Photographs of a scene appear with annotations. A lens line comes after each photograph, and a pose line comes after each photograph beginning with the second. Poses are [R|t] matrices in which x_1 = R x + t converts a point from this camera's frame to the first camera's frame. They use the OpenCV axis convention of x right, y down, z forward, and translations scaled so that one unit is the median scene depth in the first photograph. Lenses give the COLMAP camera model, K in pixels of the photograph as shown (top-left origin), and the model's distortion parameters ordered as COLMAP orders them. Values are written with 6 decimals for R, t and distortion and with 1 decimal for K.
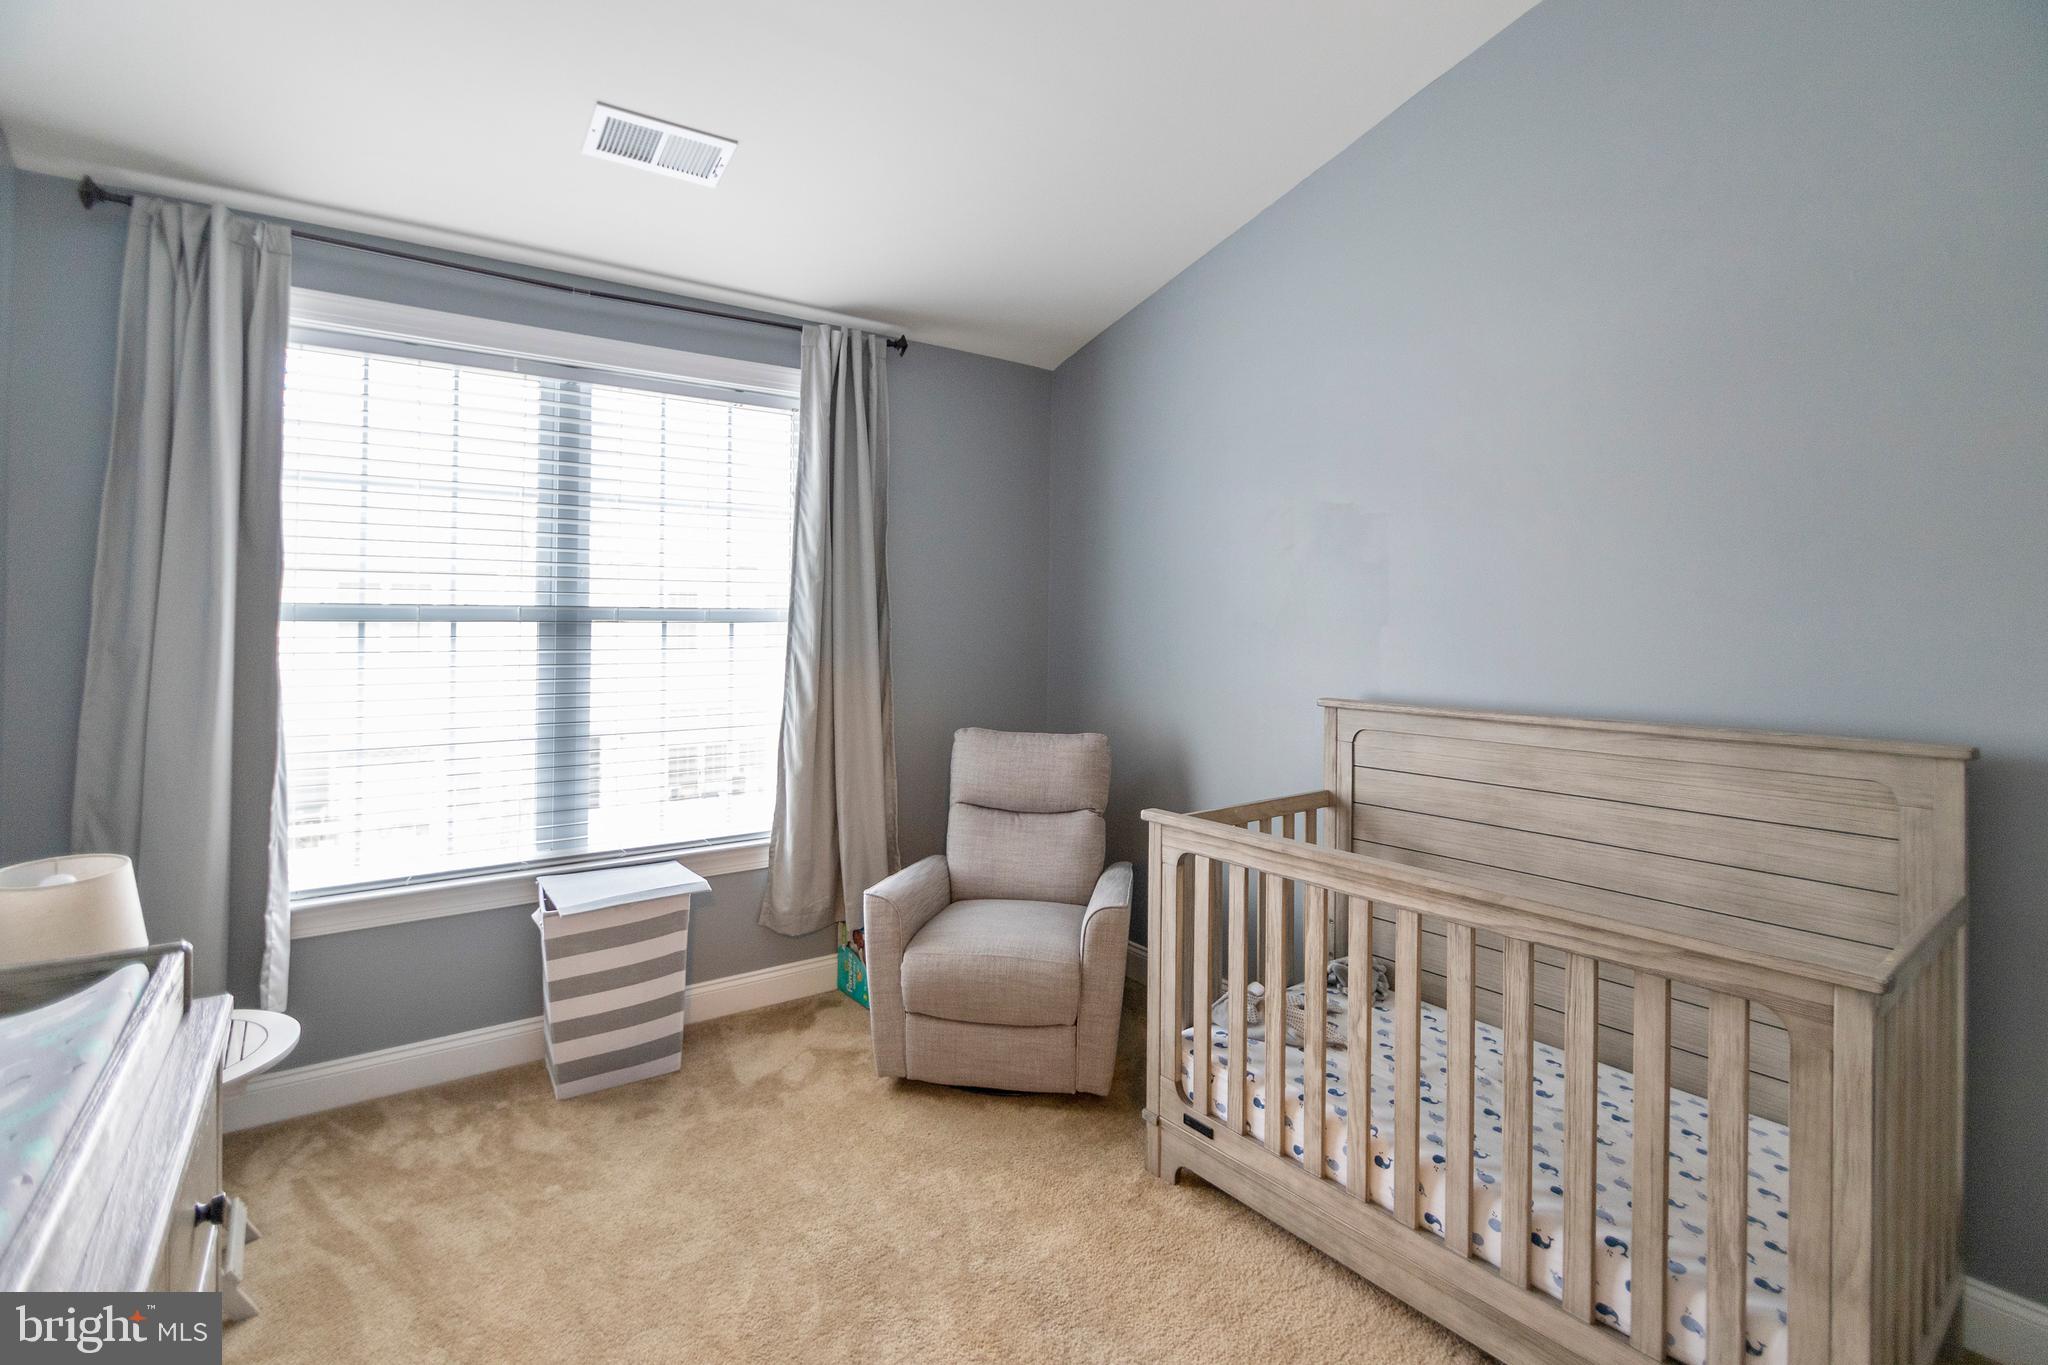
lens RADIAL K [[942.1, 0, 1023.9], [0, 942.1, 607.1], [0, 0, 1]] dist [-0.000052, -0.011142]
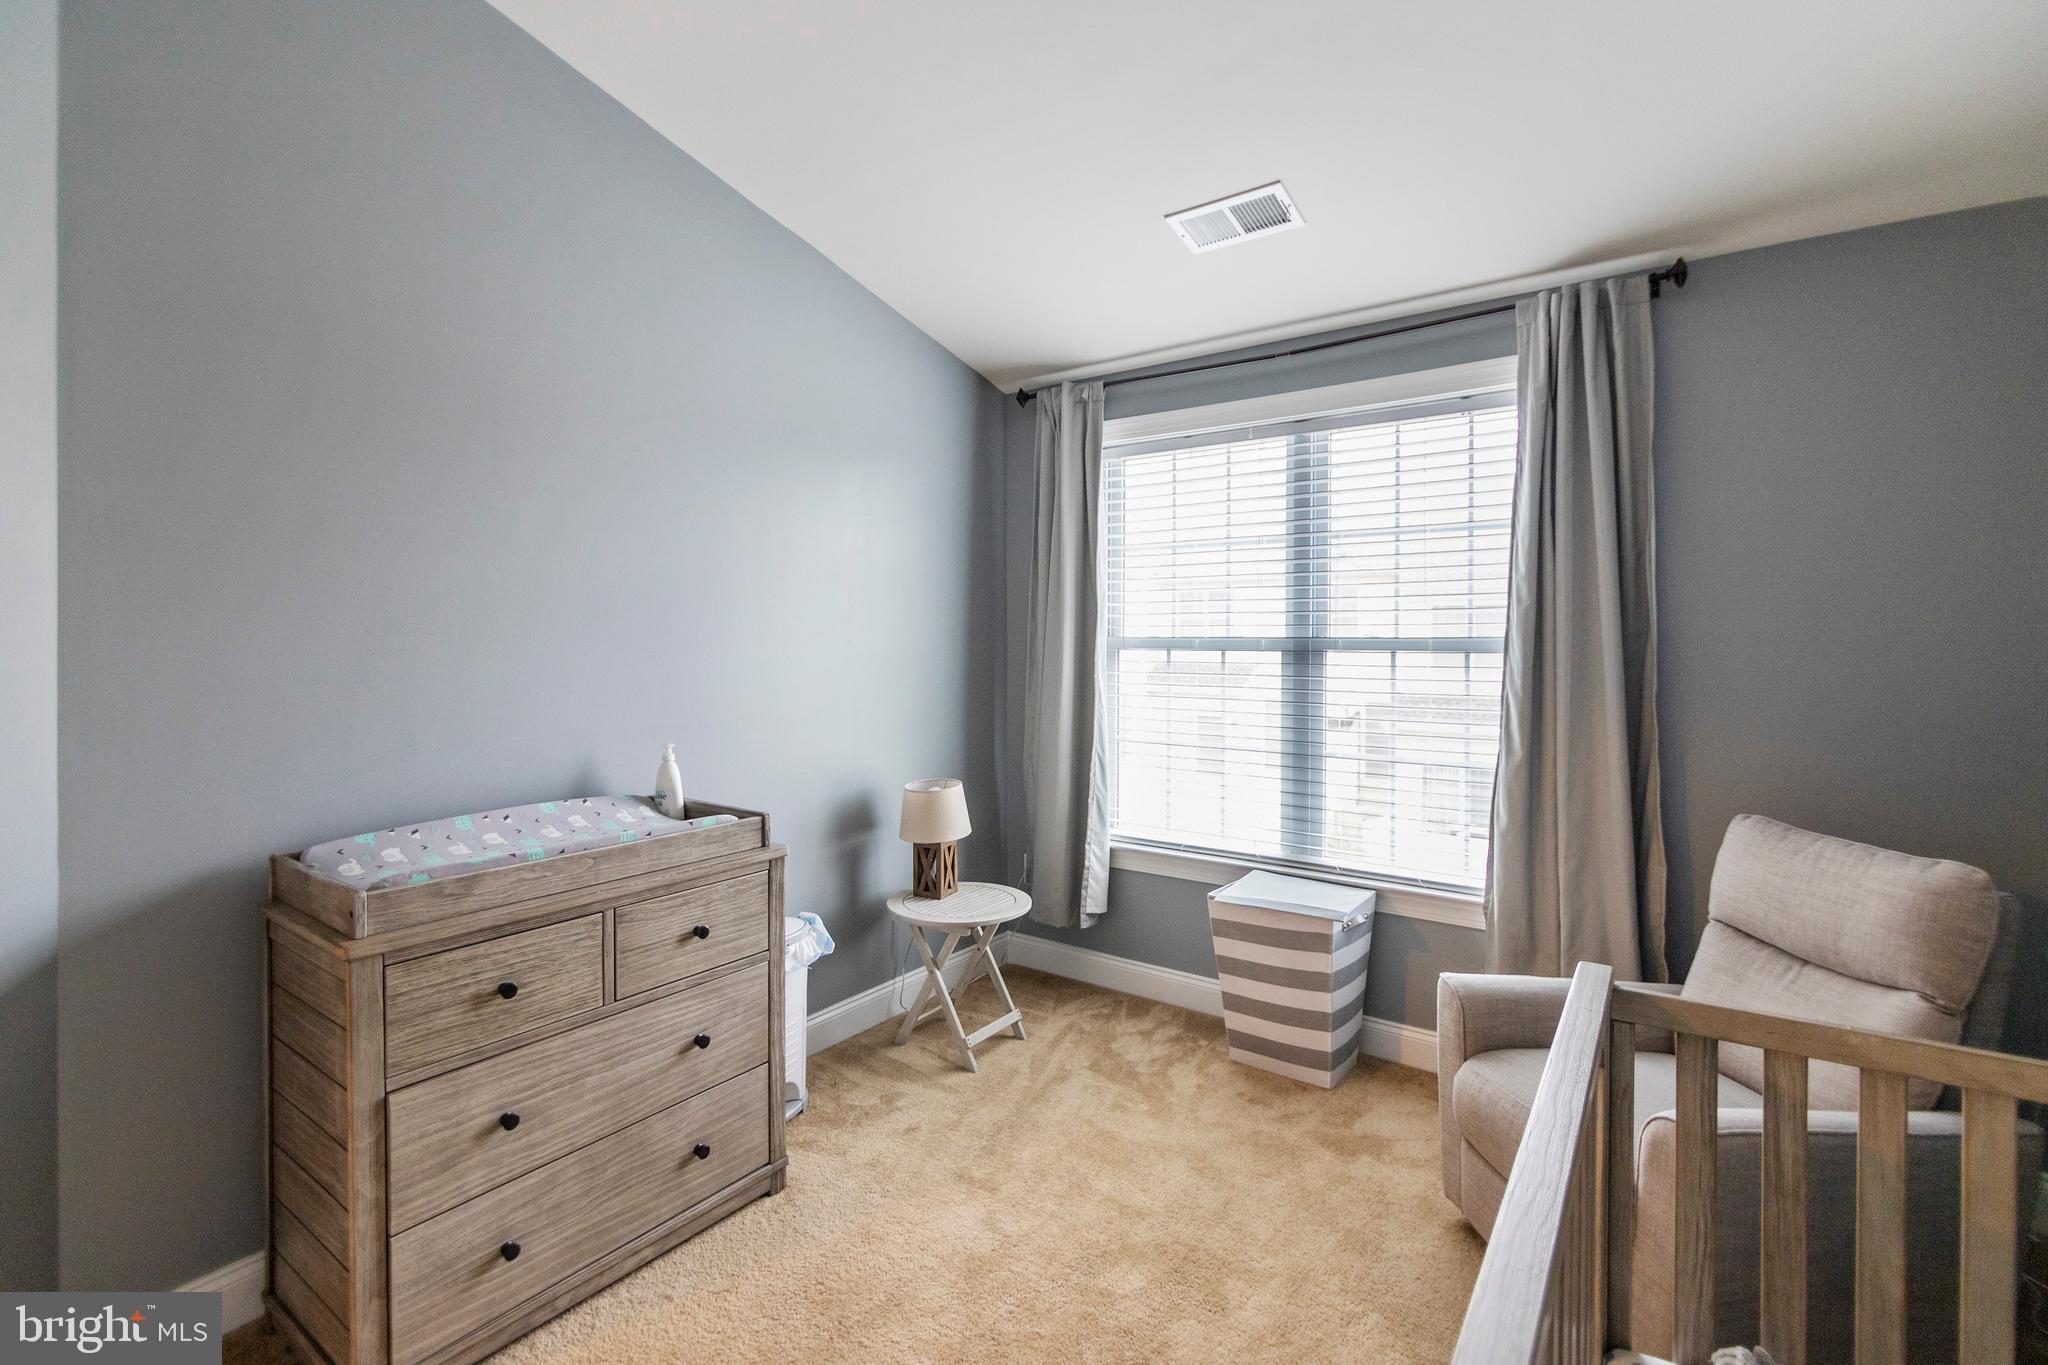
lens RADIAL K [[919.9, 0, 1023.8], [0, 919.9, 647.1], [0, 0, 1]] dist [0.000268, 0.000642]
pose [[0.315879, 0.001876, -0.948798, 0.454070], [0.007092, 0.999965, 0.004338, 0.003662], [0.948773, -0.008099, 0.315855, 0.353391]]
